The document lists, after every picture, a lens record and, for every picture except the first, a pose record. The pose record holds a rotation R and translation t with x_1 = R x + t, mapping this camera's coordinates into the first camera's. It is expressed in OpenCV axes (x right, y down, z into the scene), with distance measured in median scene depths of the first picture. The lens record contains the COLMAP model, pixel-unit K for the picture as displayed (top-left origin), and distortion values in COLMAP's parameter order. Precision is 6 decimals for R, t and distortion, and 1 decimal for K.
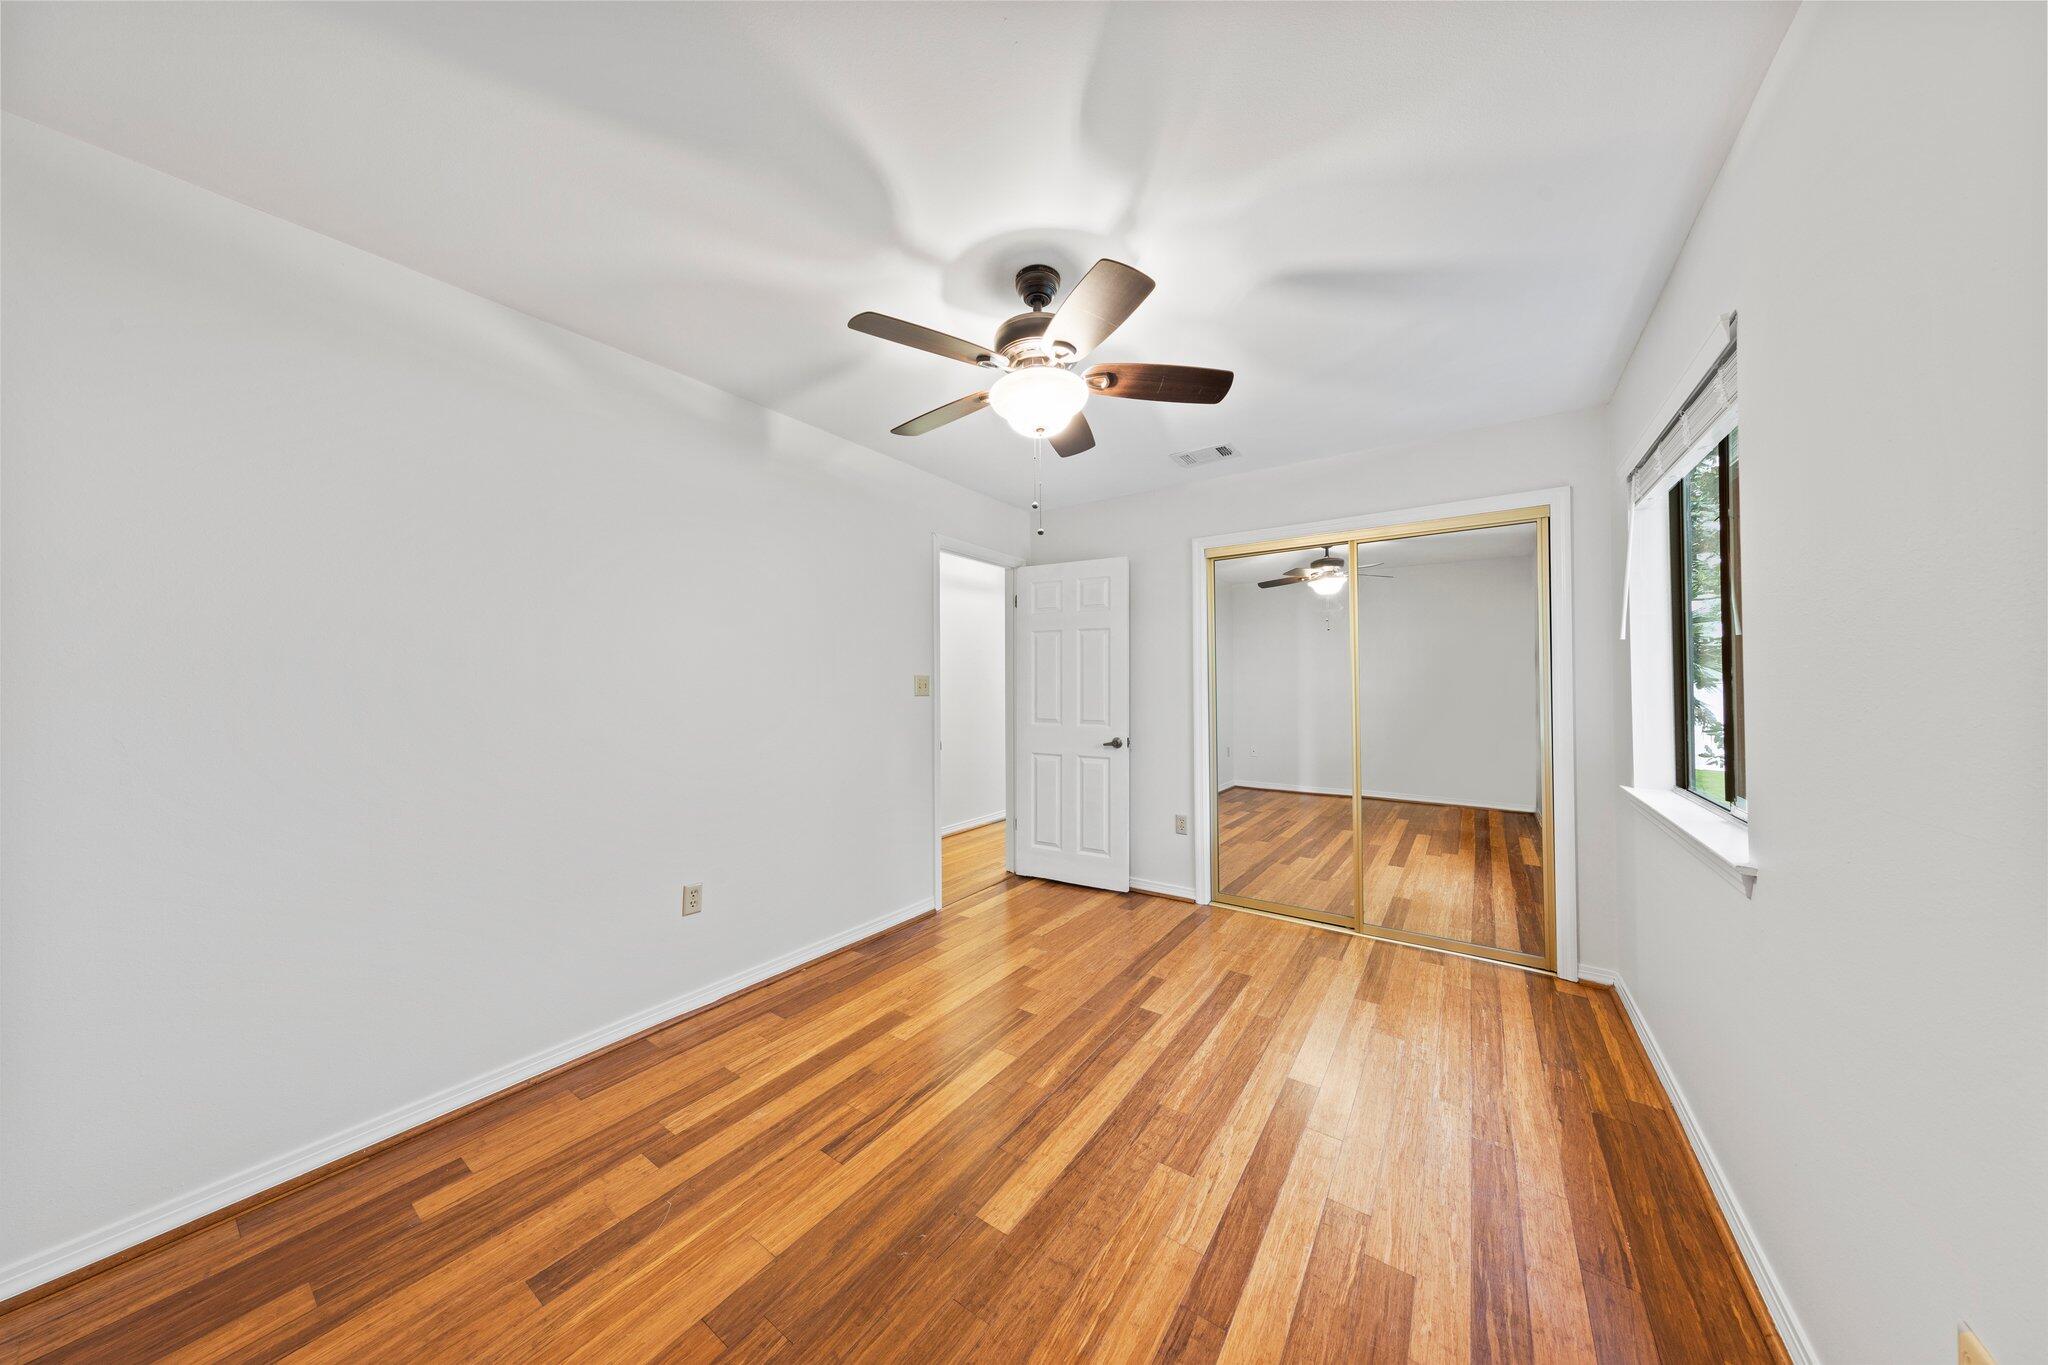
lens RADIAL K [[644.3, 0, 1031.0], [0, 644.3, 679.1], [0, 0, 1]] dist [0.007057, -0.000763]
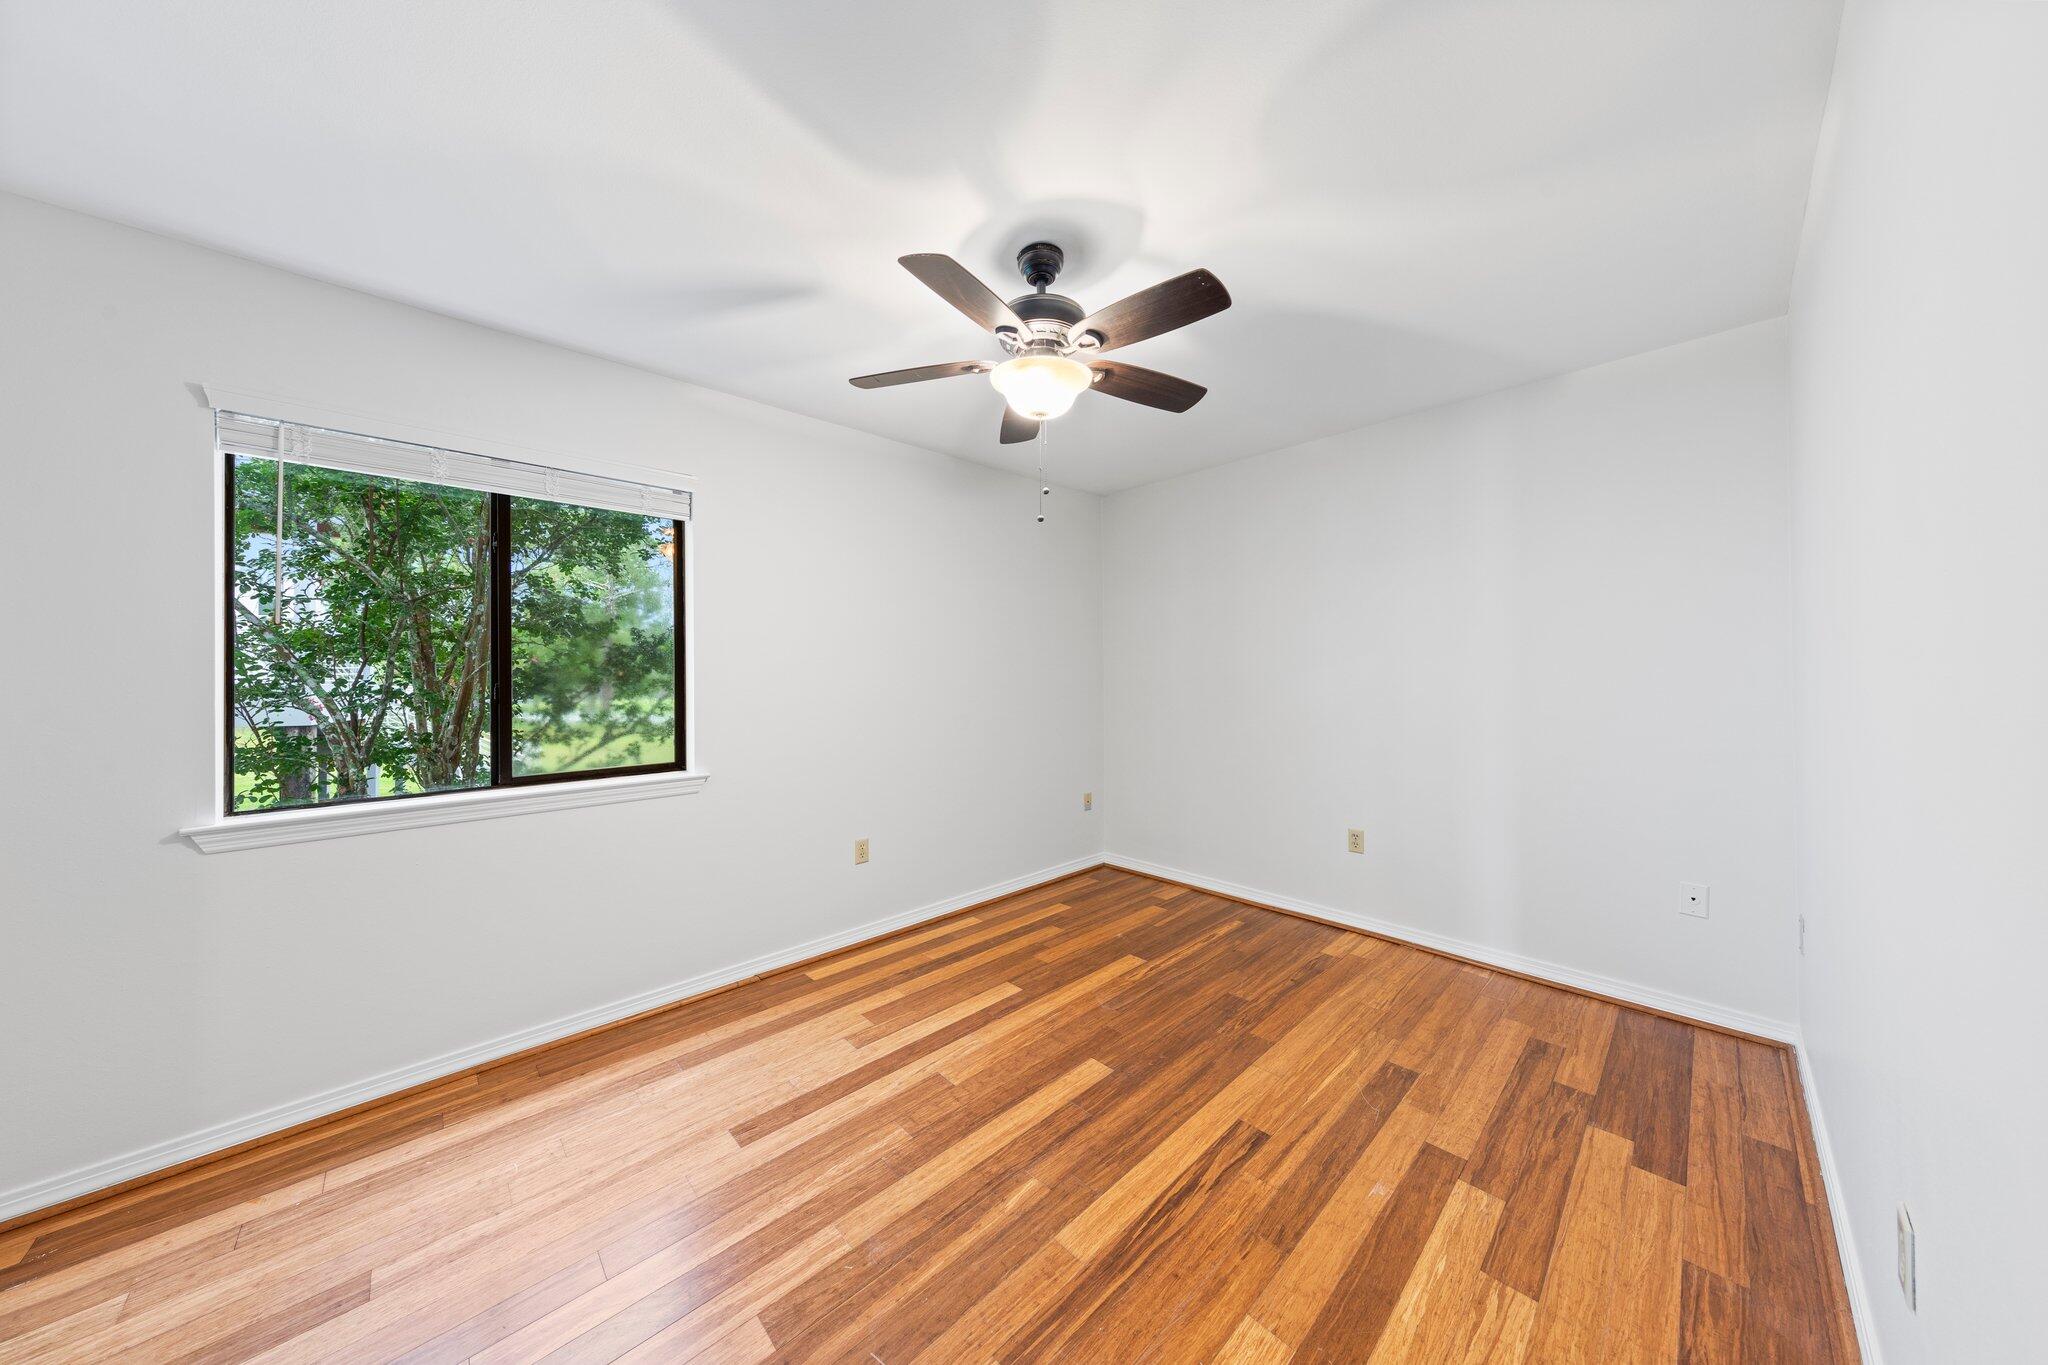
lens RADIAL K [[644.3, 0, 1027.8], [0, 644.3, 675.3], [0, 0, 1]] dist [0.007057, -0.000763]
pose [[-0.978786, 0.011116, 0.204582, -0.162646], [0.010398, 0.999935, -0.004582, 0.014628], [-0.204619, -0.002358, -0.978839, 1.971056]]
